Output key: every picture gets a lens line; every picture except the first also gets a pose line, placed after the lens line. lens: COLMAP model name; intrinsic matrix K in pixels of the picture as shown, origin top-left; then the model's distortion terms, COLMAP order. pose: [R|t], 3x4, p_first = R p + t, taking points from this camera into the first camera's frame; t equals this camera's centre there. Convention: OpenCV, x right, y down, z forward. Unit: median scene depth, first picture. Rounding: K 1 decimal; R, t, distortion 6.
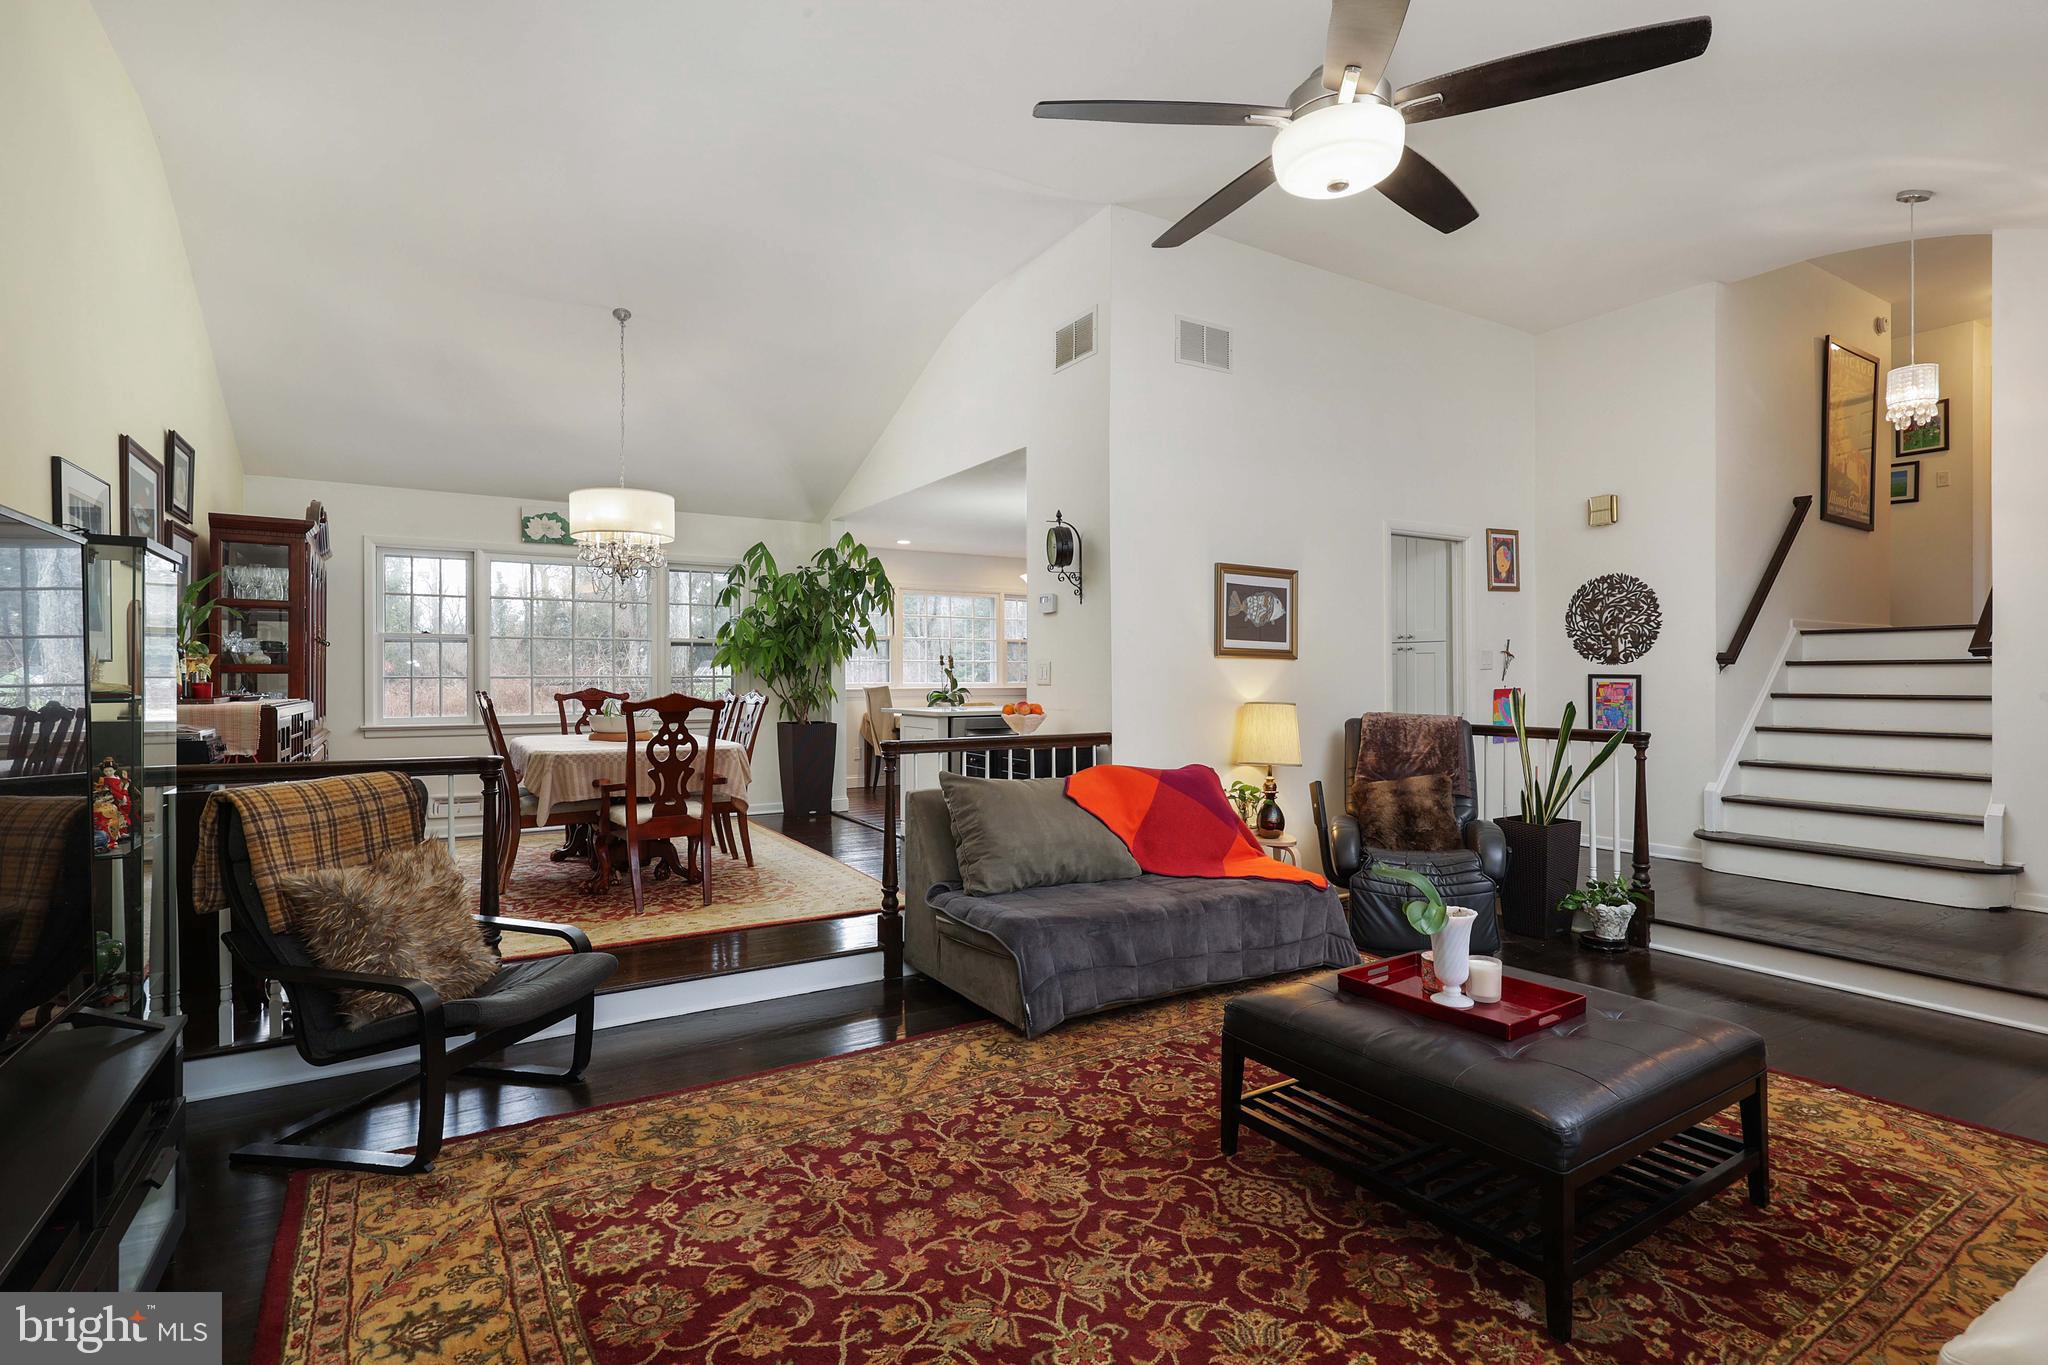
lens RADIAL K [[979.9, 0, 1016.2], [0, 979.9, 678.6], [0, 0, 1]] dist [0.000167, 0.000219]
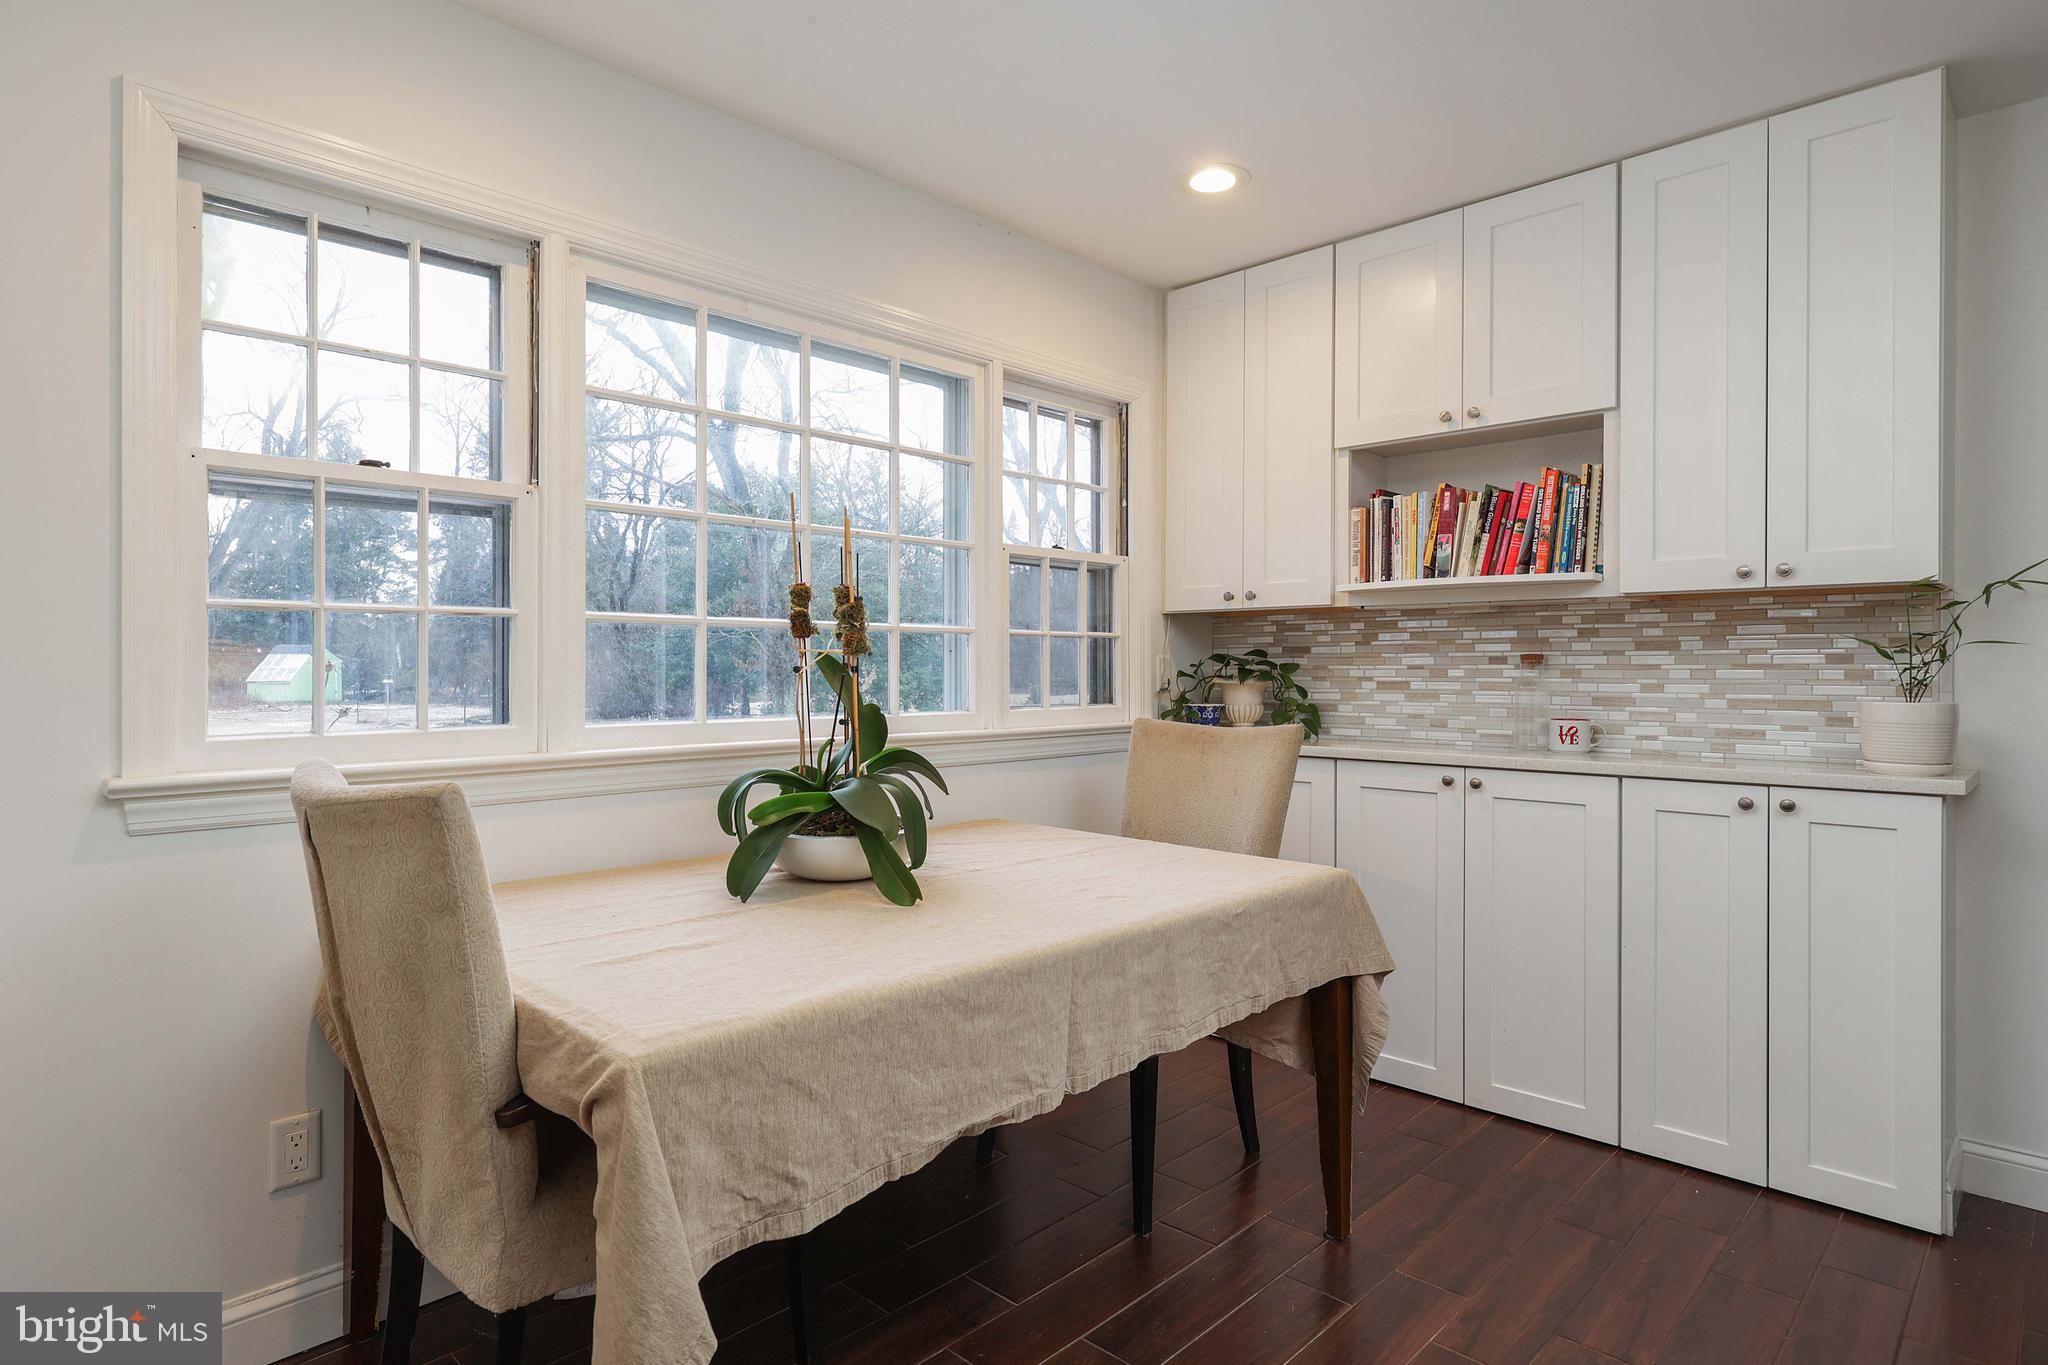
lens RADIAL K [[1080.5, 0, 1013.2], [0, 1080.5, 646.0], [0, 0, 1]] dist [0.003339, -0.000208]
pose [[0.967065, 0.006576, 0.254446, -0.121347], [-0.000570, 0.999720, -0.023672, -0.008967], [-0.254531, 0.022747, 0.966797, 1.059808]]
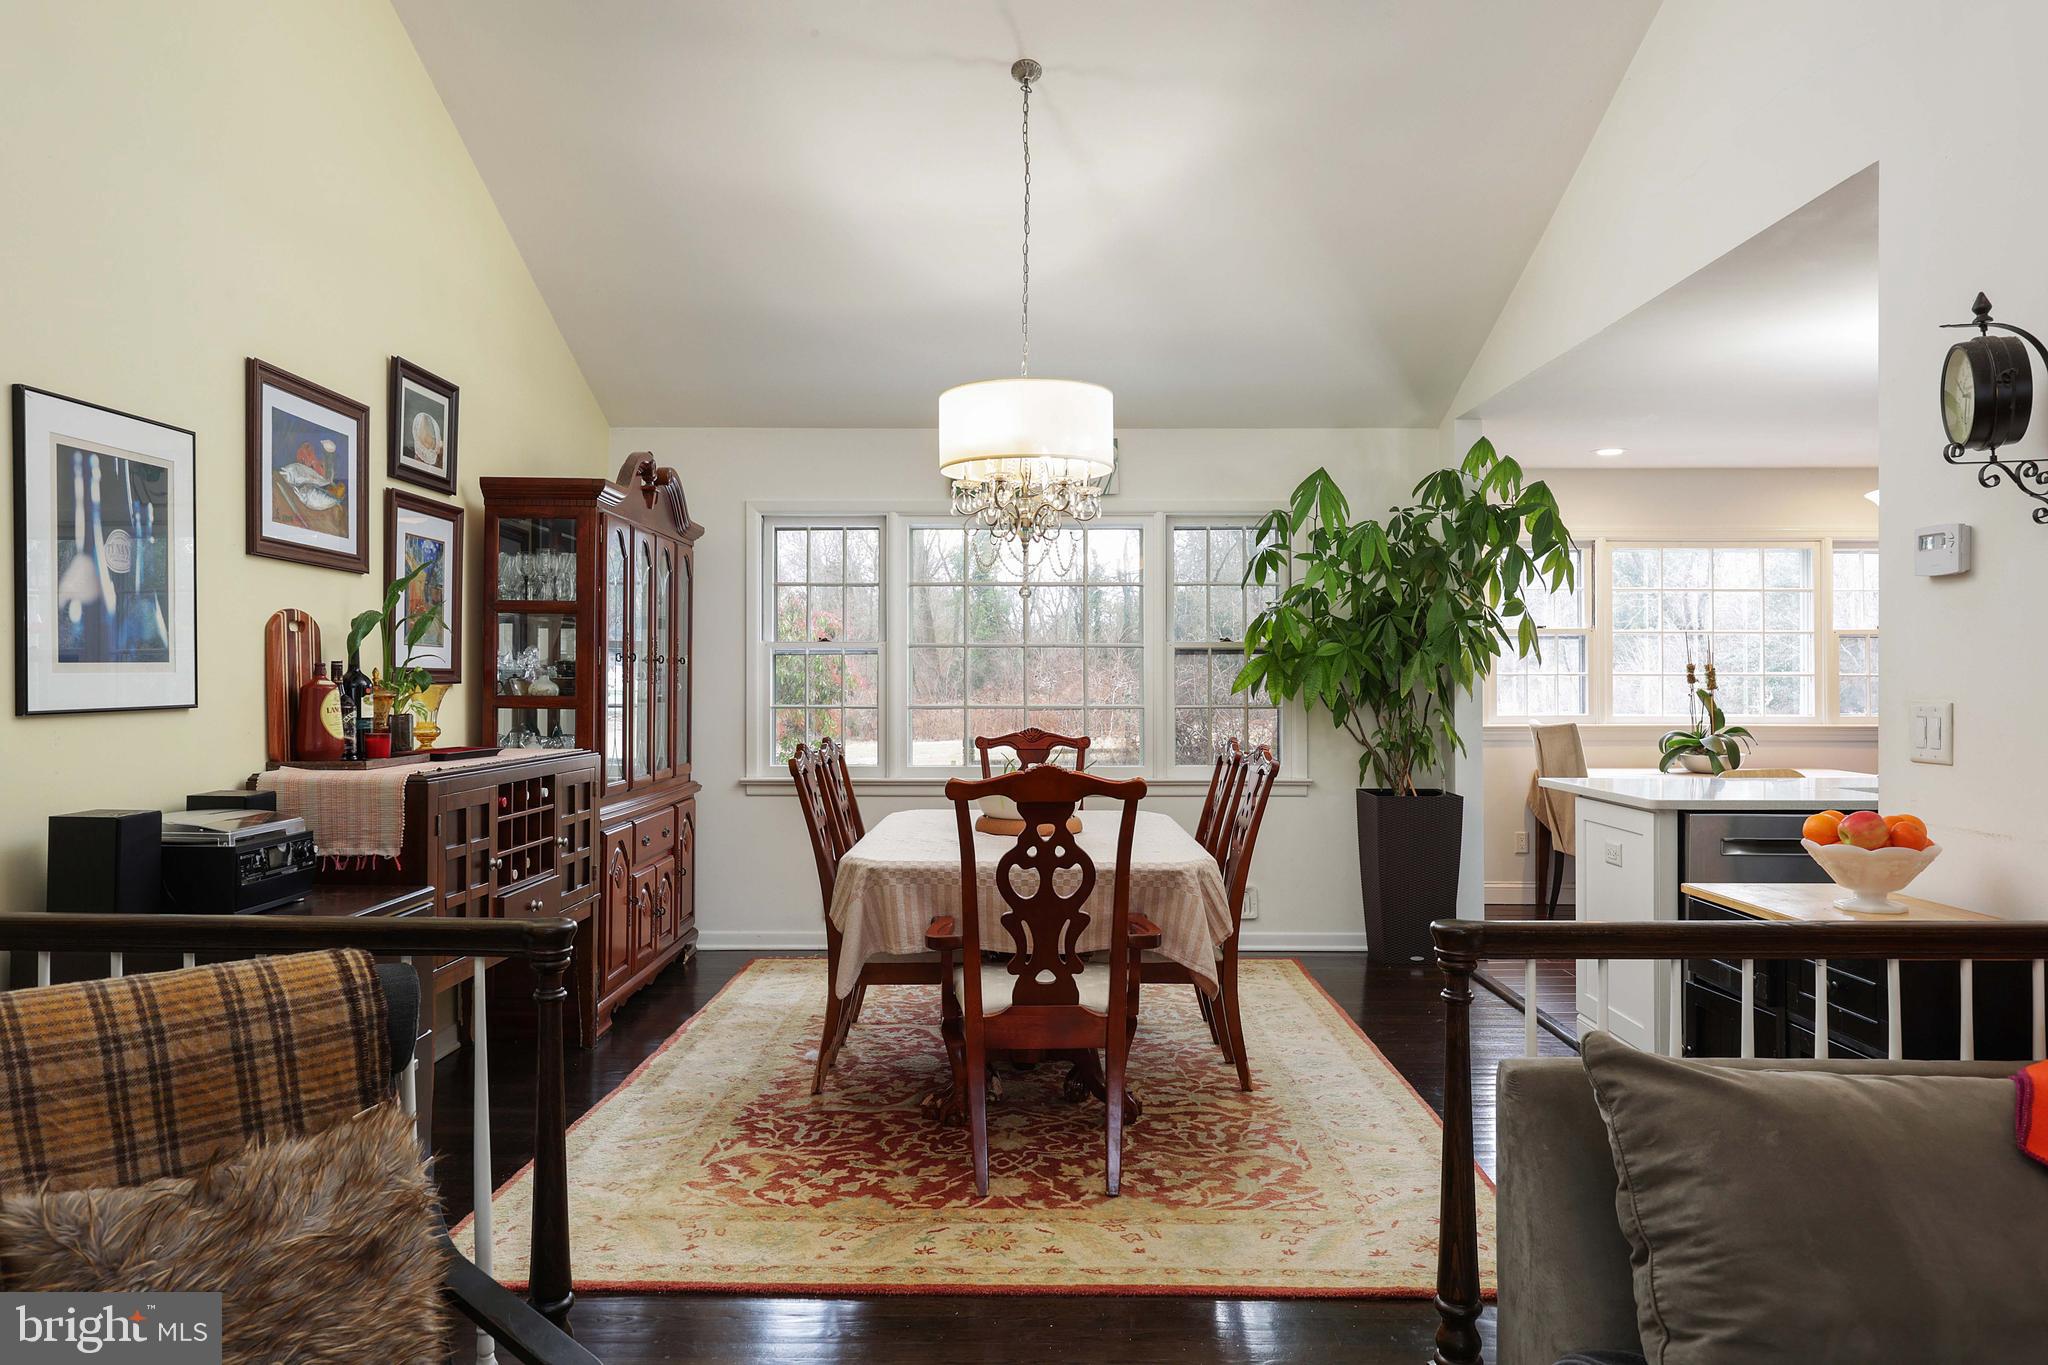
lens RADIAL K [[1374.4, 0, 1022.6], [0, 1374.4, 681.1], [0, 0, 1]] dist [0.006309, -0.004767]
pose [[0.852373, 0.001620, -0.522931, 0.005160], [-0.002382, 0.999997, -0.000784, -0.017750], [0.522928, 0.001914, 0.852374, 0.258149]]
